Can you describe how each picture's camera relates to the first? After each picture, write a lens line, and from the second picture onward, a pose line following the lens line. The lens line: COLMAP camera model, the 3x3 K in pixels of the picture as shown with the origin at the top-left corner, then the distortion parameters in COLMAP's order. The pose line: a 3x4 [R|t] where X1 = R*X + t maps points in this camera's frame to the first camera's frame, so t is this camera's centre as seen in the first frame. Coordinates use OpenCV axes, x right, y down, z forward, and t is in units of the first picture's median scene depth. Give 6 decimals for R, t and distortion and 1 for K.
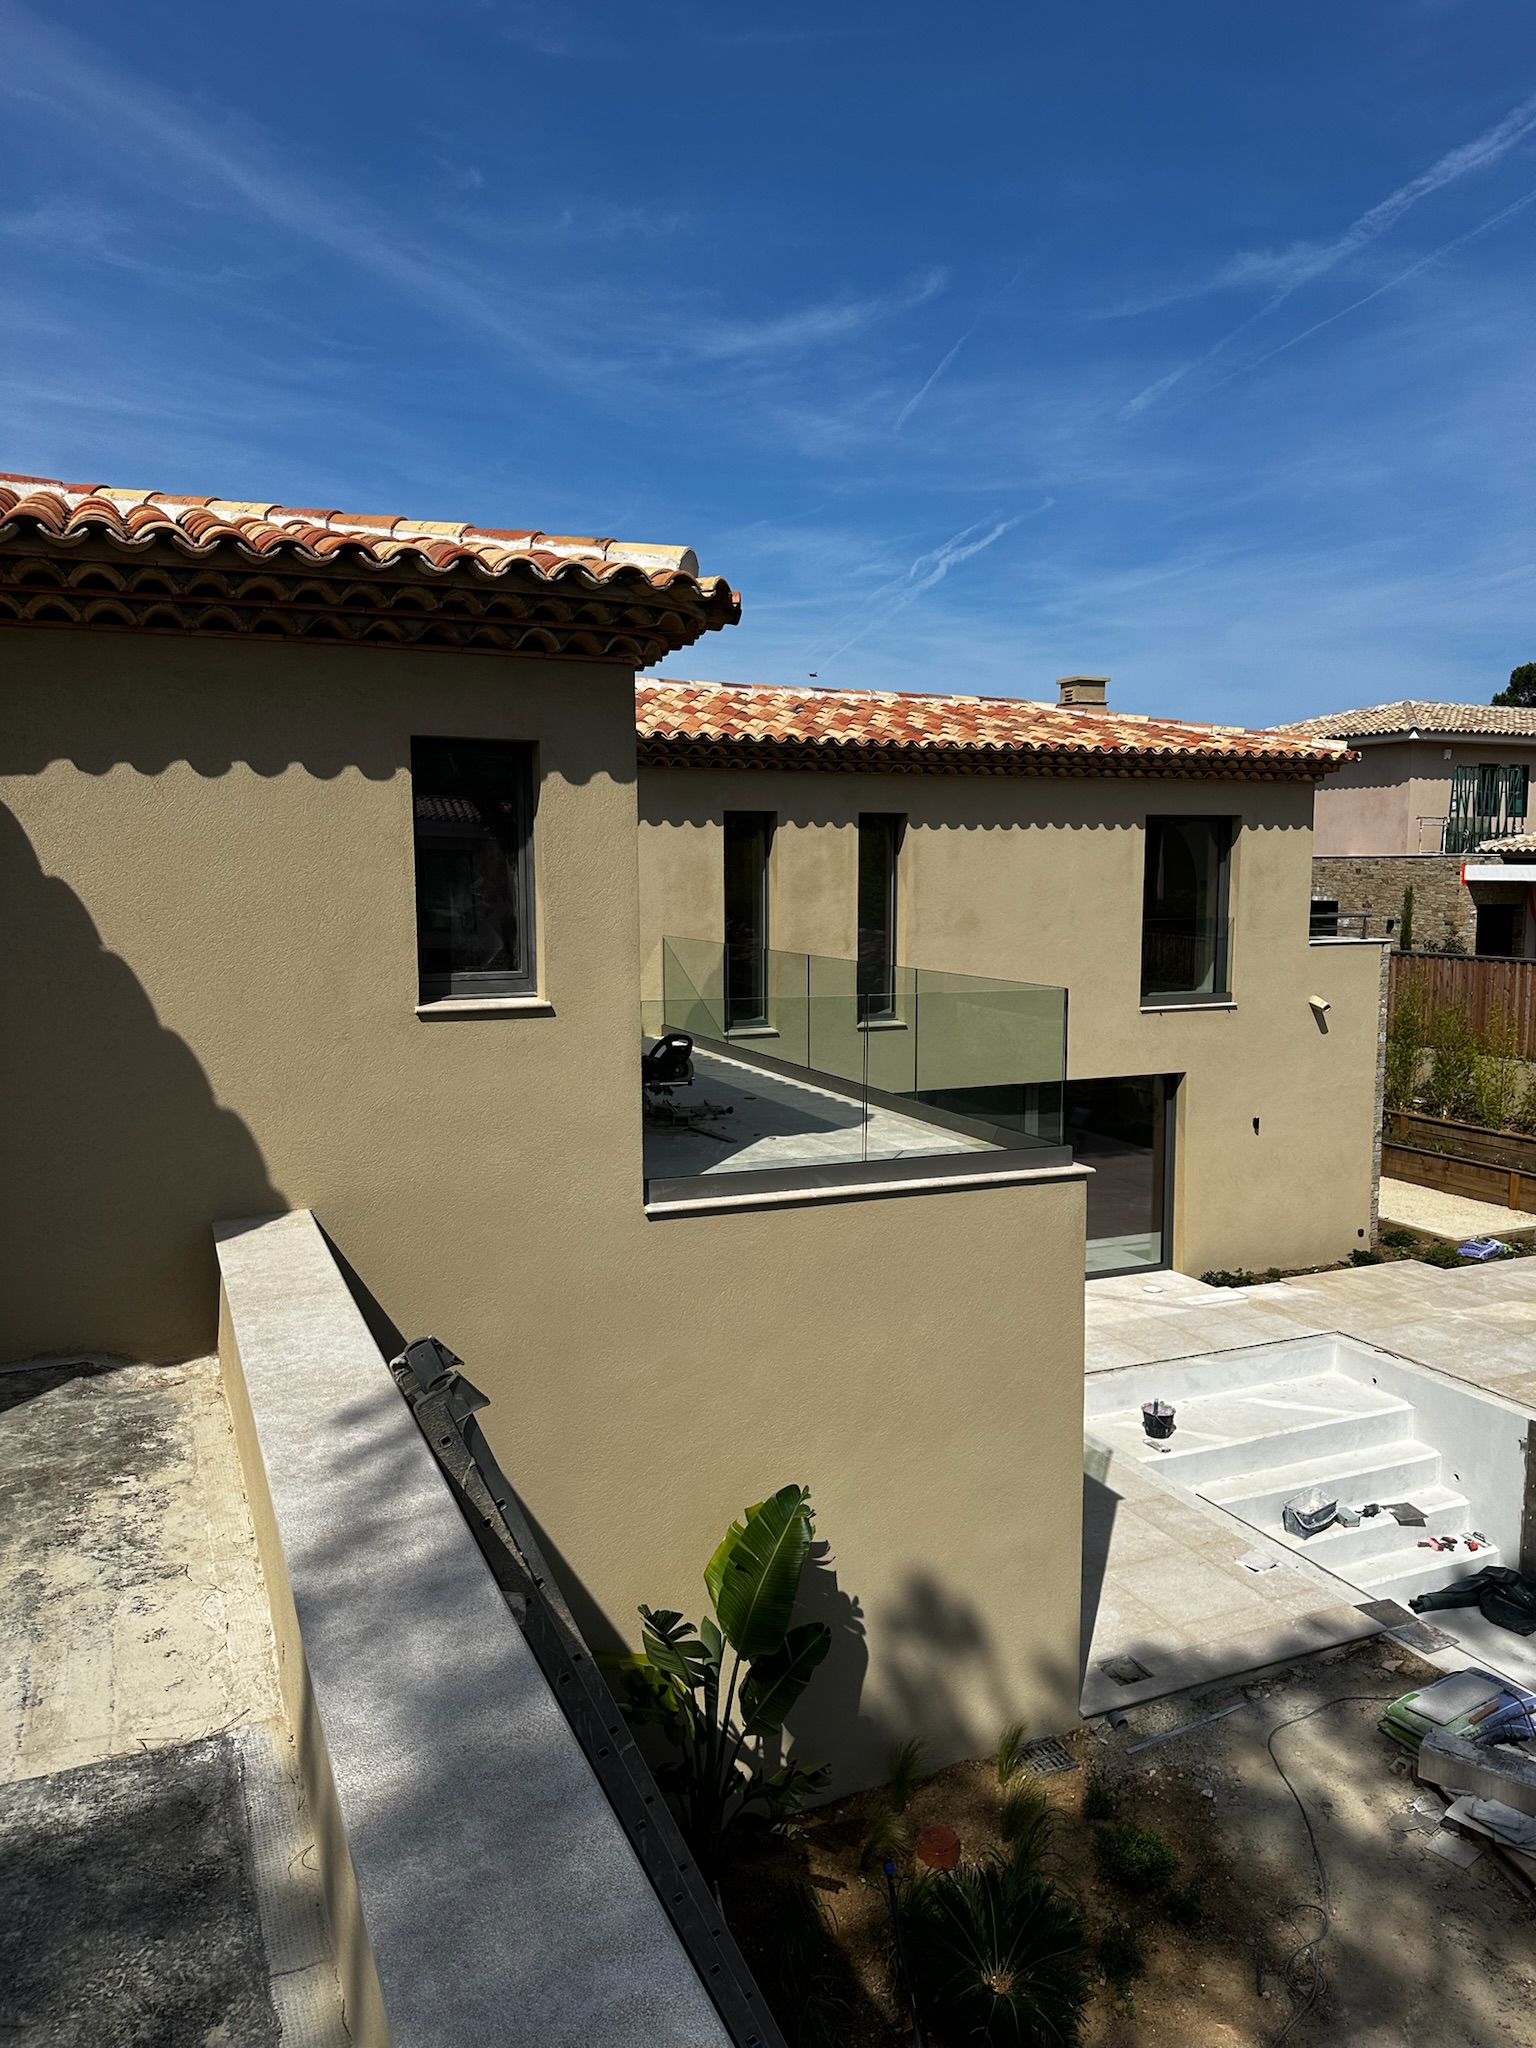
lens RADIAL K [[1487.3, 0, 768.0], [0, 1487.3, 1024.0], [0, 0, 1]] dist [0.156488, -0.423636]
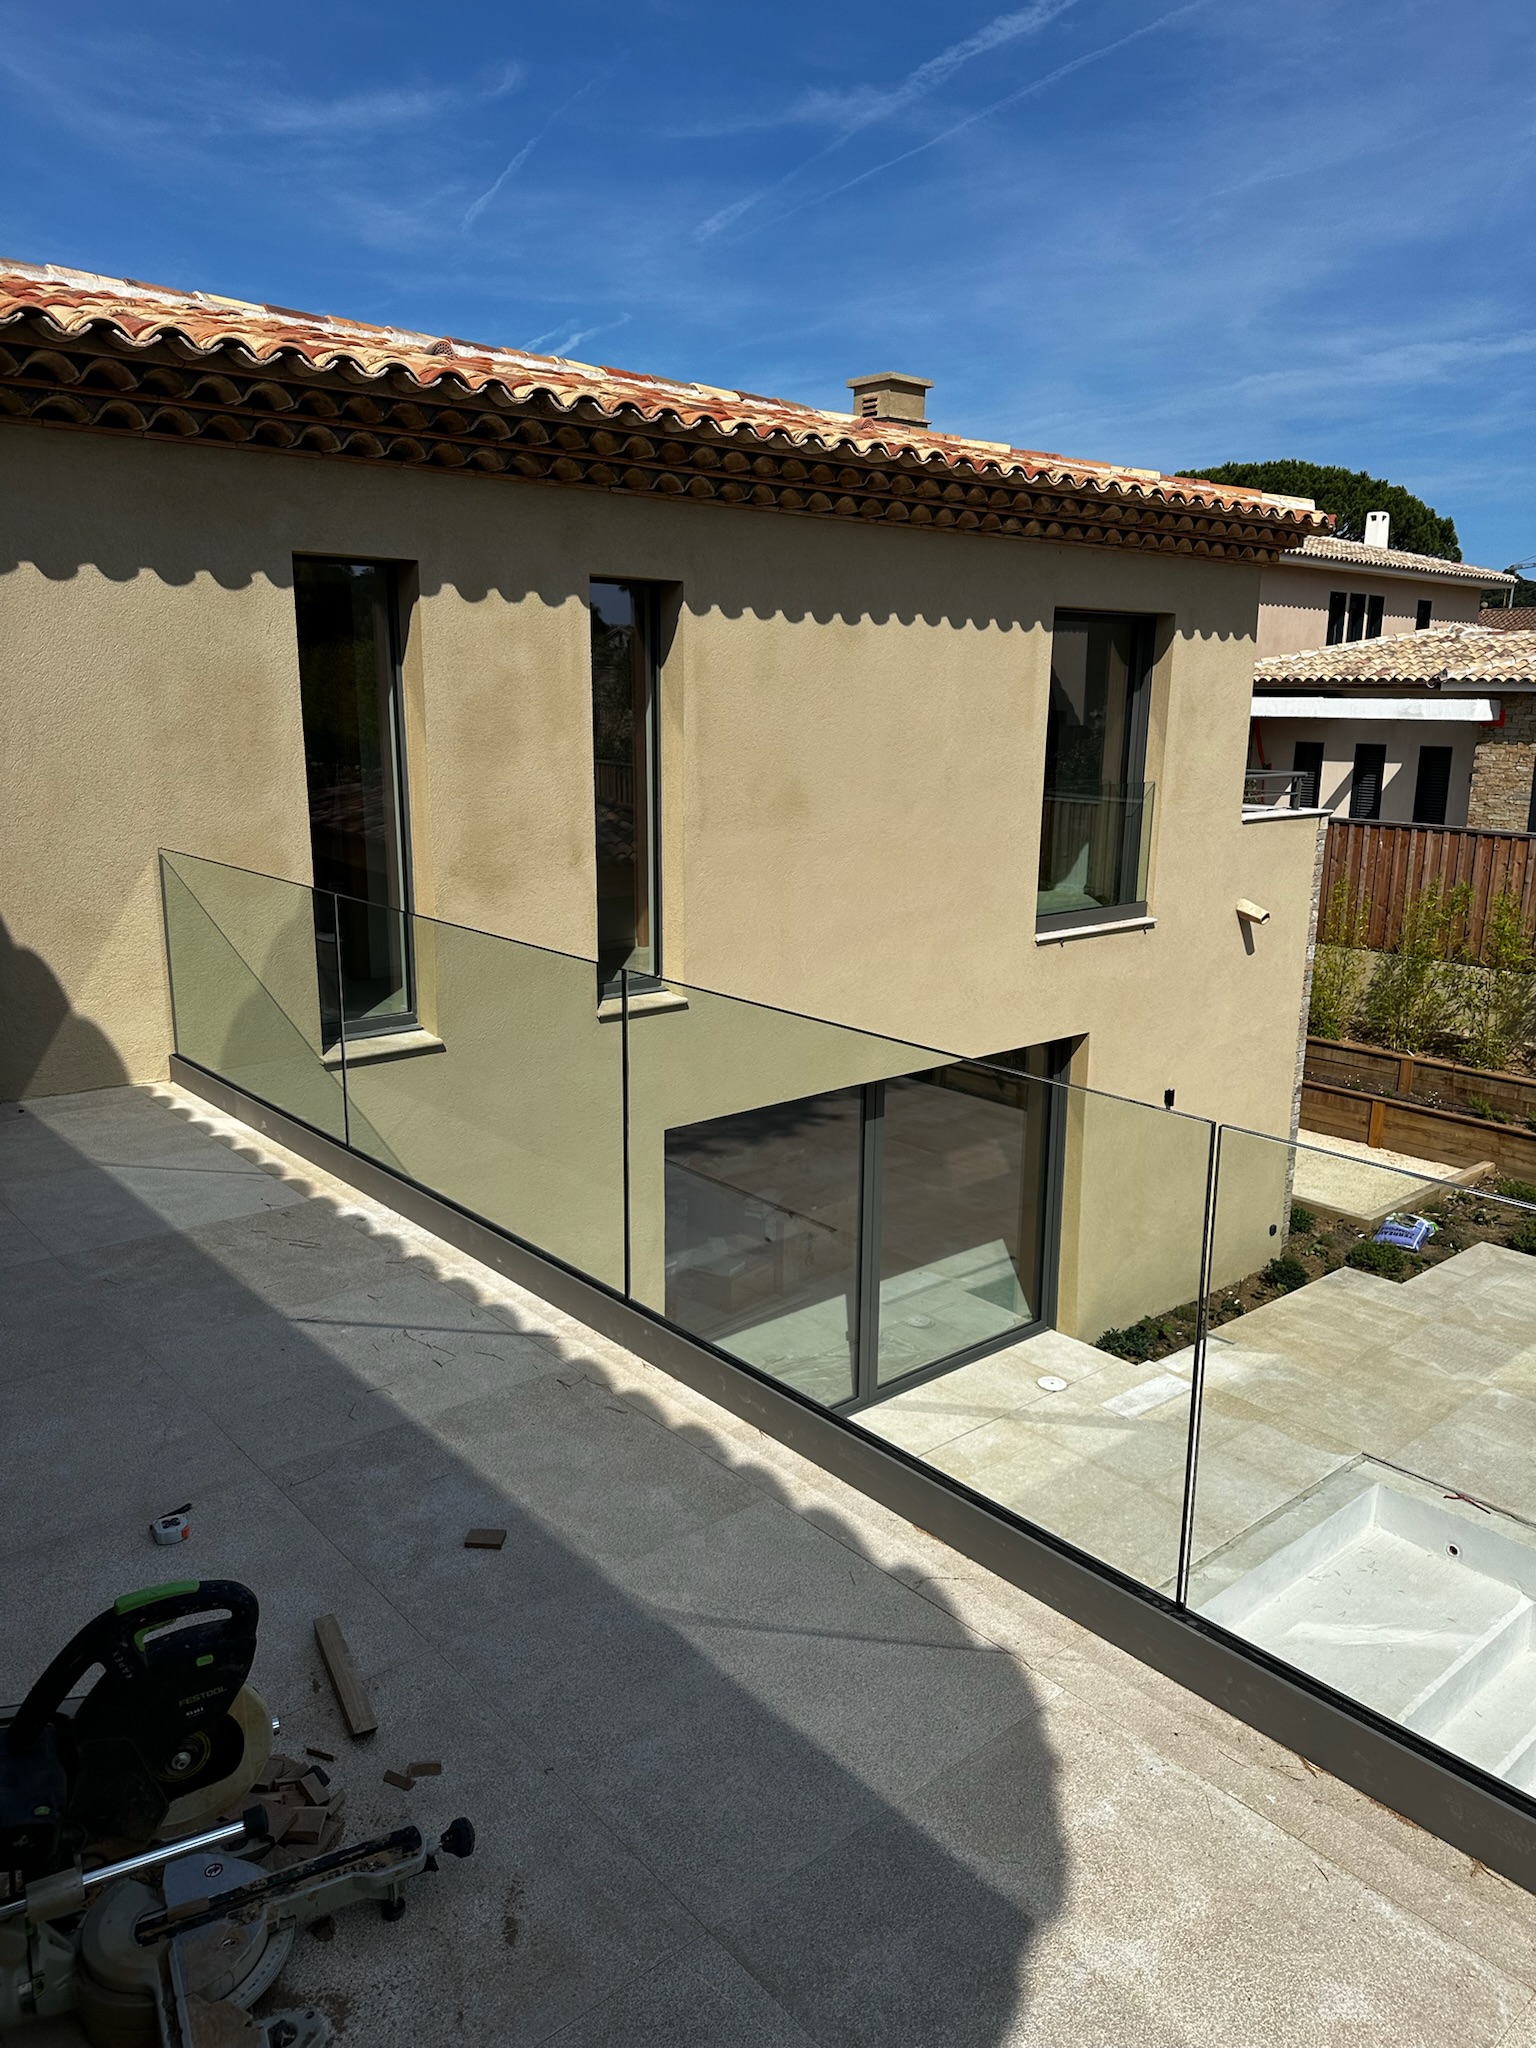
lens RADIAL K [[1487.3, 0, 768.0], [0, 1487.3, 1024.0], [0, 0, 1]] dist [0.156488, -0.423636]
pose [[0.964502, -0.048636, 0.259557, -0.014489], [0.020772, 0.993821, 0.109034, -0.044743], [-0.263256, -0.099772, 0.959553, 0.456029]]
